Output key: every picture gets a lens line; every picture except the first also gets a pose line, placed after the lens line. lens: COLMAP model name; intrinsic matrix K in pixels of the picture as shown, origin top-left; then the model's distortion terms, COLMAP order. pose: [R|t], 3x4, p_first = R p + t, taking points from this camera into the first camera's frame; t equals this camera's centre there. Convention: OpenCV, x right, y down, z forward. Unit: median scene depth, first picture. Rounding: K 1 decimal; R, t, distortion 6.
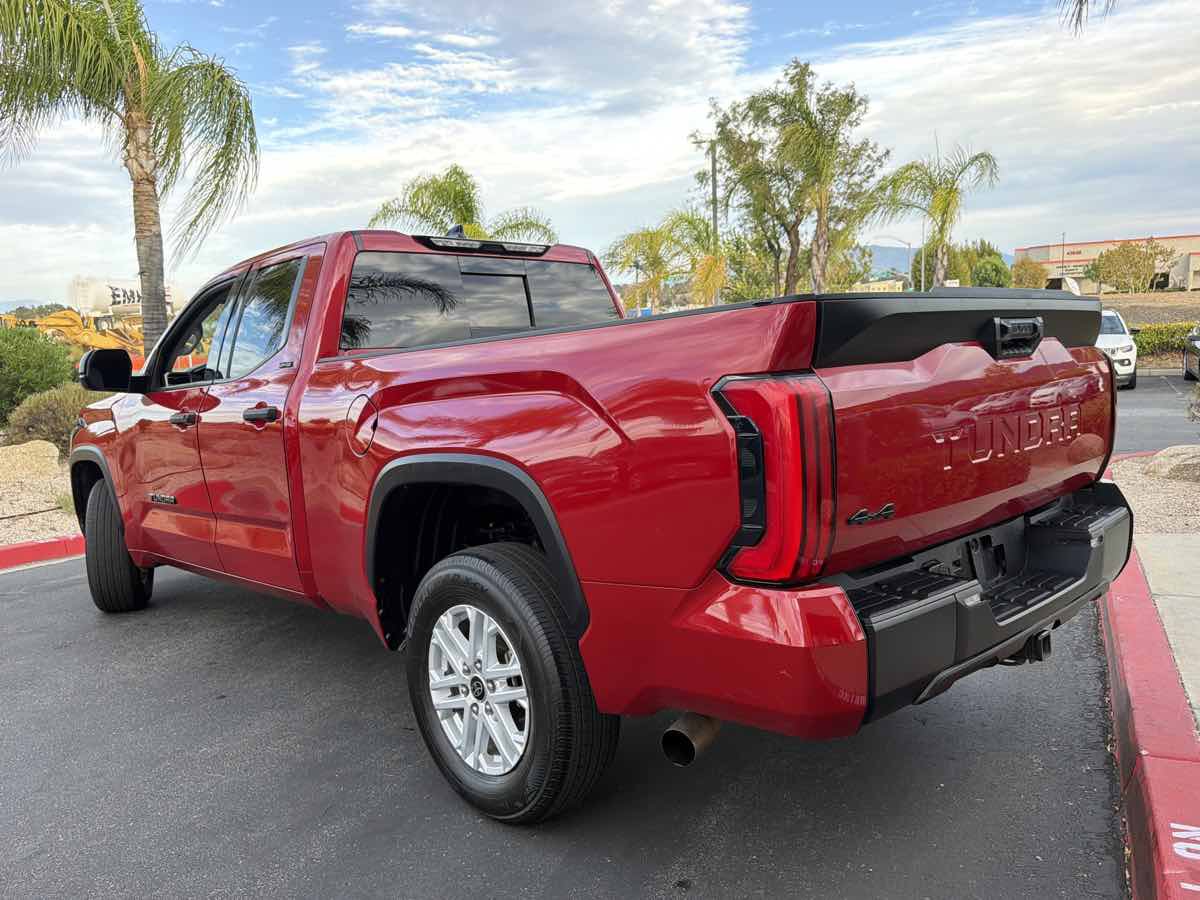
lens RADIAL K [[918.7, 0, 603.5], [0, 918.7, 450.0], [0, 0, 1]] dist [0.015612, -0.004390]
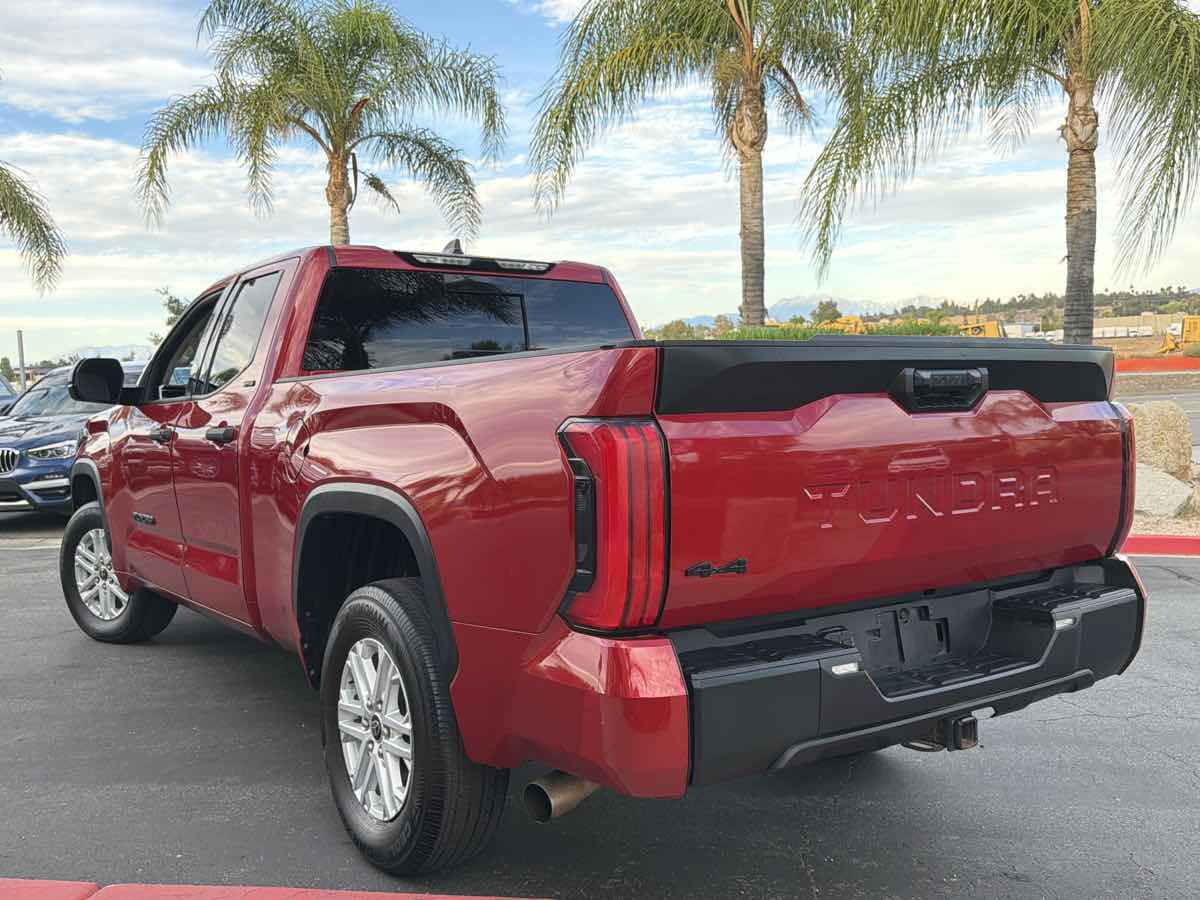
lens RADIAL K [[1139.2, 0, 600.0], [0, 1139.2, 450.0], [0, 0, 1]] dist [0.012813, -0.012919]
pose [[0.988125, 0.049946, -0.145308, 0.128552], [-0.055476, 0.997872, -0.034254, -0.002161], [0.143288, 0.041908, 0.988793, -0.077524]]
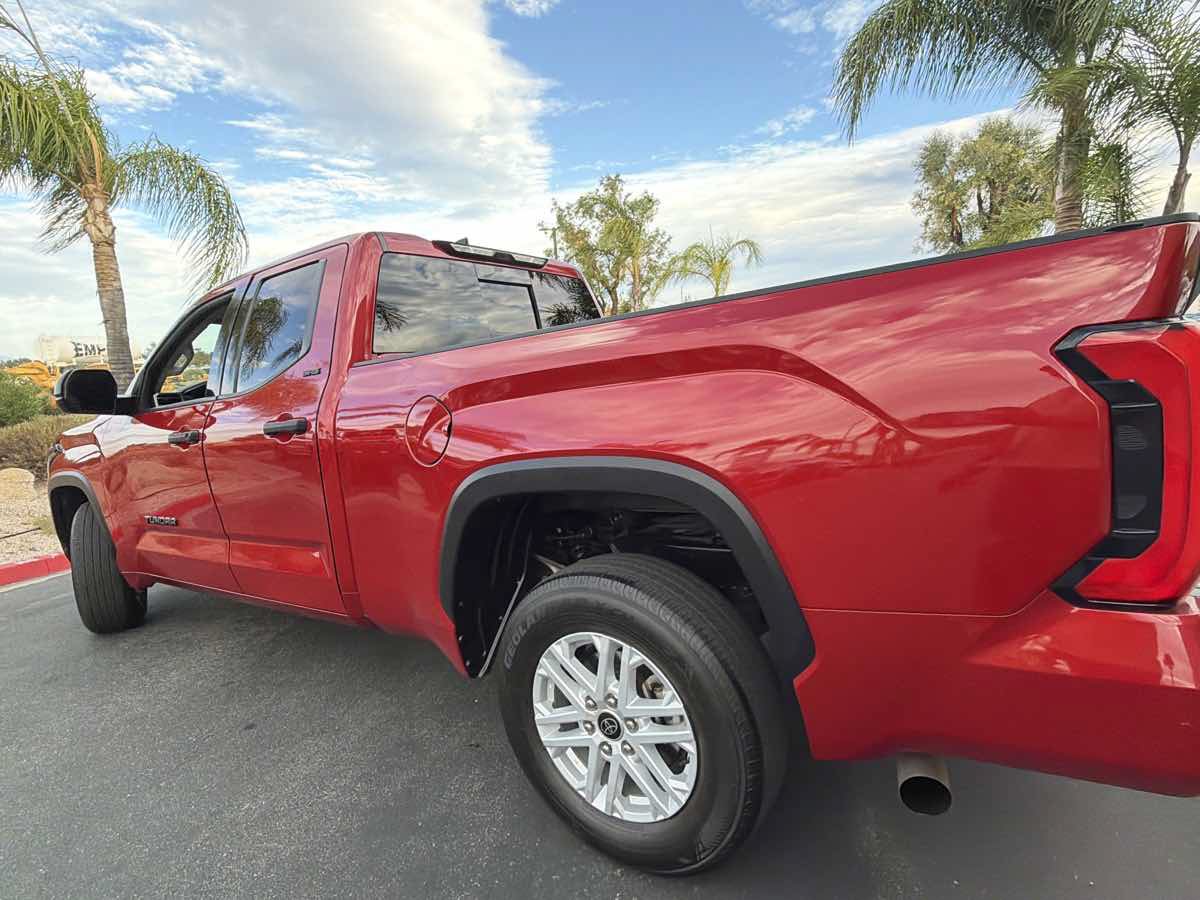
lens RADIAL K [[624.6, 0, 591.9], [0, 624.6, 454.1], [0, 0, 1]] dist [-0.025405, 0.024621]
pose [[0.978806, -0.053292, 0.197734, -0.131554], [0.051566, 0.998573, 0.013873, -0.002947], [-0.198191, -0.003383, 0.980158, 0.220844]]
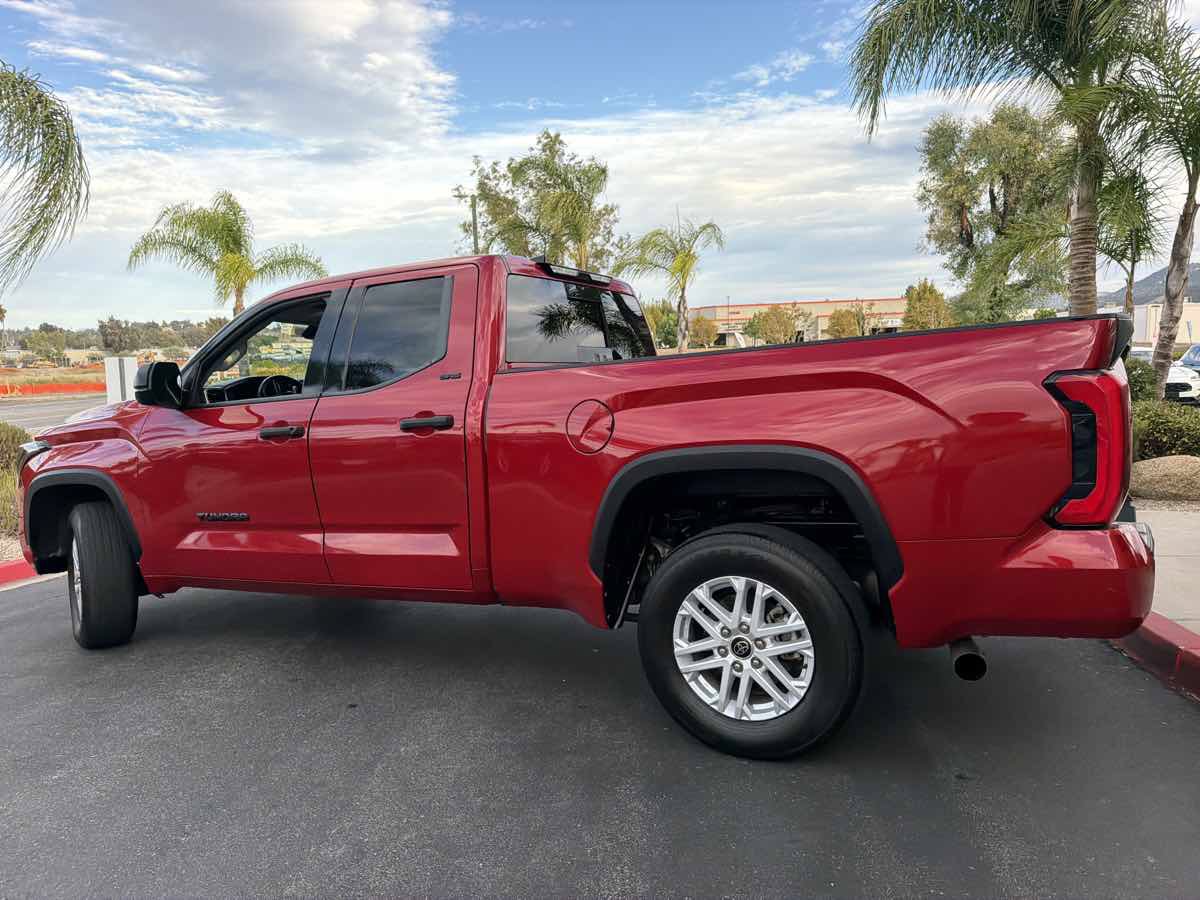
lens RADIAL K [[842.7, 0, 604.6], [0, 842.7, 466.5], [0, 0, 1]] dist [0.096806, -0.140056]
pose [[0.947266, -0.022507, 0.319657, -0.329469], [0.028769, 0.999475, -0.014878, 0.020787], [-0.319155, 0.023290, 0.947416, 0.015744]]
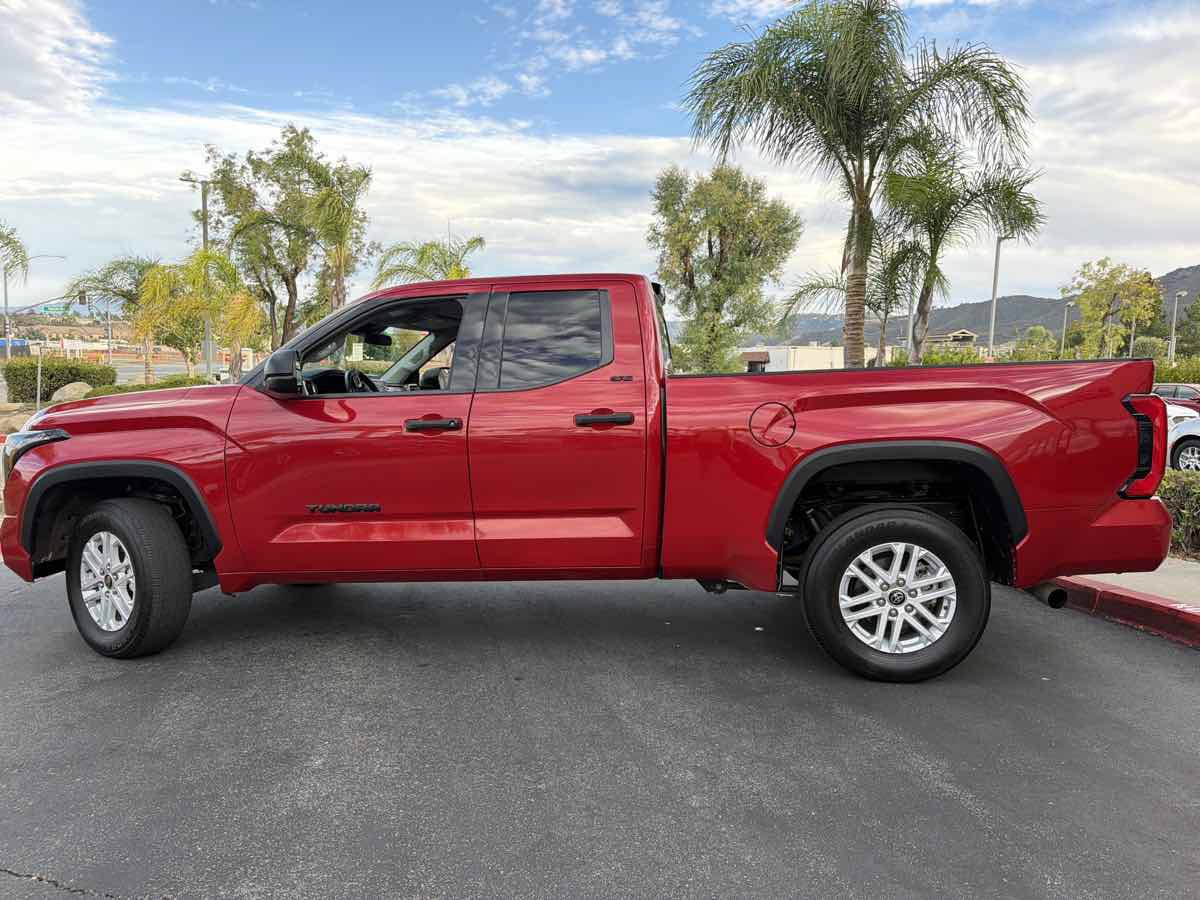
lens RADIAL K [[857.4, 0, 601.9], [0, 857.4, 477.3], [0, 0, 1]] dist [0.039678, -0.043199]
pose [[0.771100, -0.013178, 0.636578, -0.726565], [0.029103, 0.999470, -0.014563, 0.034688], [-0.636049, 0.029756, 0.771075, 0.108208]]
